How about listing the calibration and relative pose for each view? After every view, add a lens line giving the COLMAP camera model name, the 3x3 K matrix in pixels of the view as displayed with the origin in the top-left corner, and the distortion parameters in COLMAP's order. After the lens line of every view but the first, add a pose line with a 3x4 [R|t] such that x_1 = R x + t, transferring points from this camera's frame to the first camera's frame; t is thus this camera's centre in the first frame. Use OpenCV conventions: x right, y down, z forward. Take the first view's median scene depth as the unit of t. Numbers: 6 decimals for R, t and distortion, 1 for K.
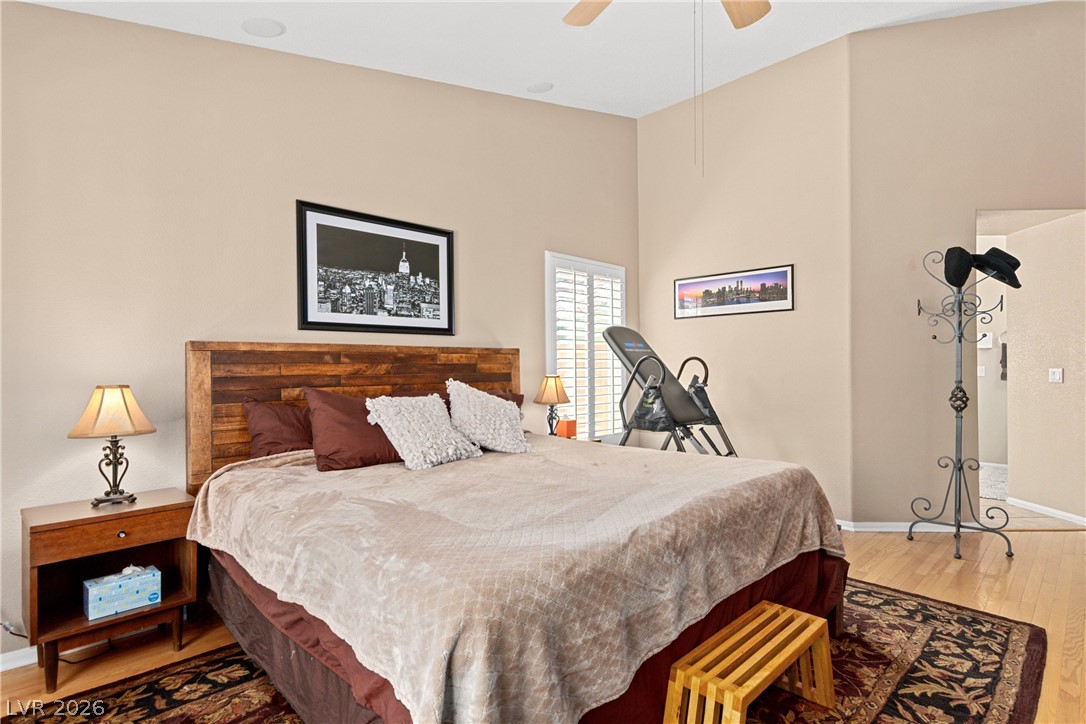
lens RADIAL K [[556.4, 0, 545.0], [0, 556.4, 362.4], [0, 0, 1]] dist [0.022423, -0.008814]
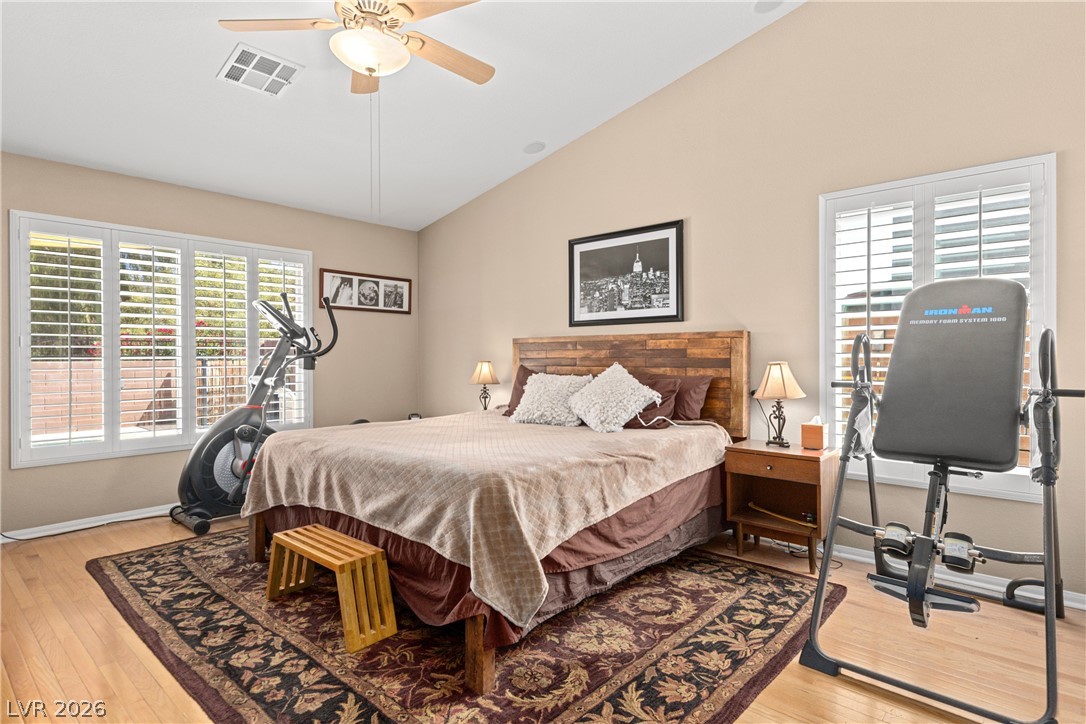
lens RADIAL K [[556.4, 0, 547.2], [0, 556.4, 359.5], [0, 0, 1]] dist [0.022423, -0.008814]
pose [[0.067316, 0.028793, -0.997316, 0.904282], [0.024517, 0.999234, 0.030503, -0.015708], [0.997430, -0.026505, 0.066558, 0.720083]]
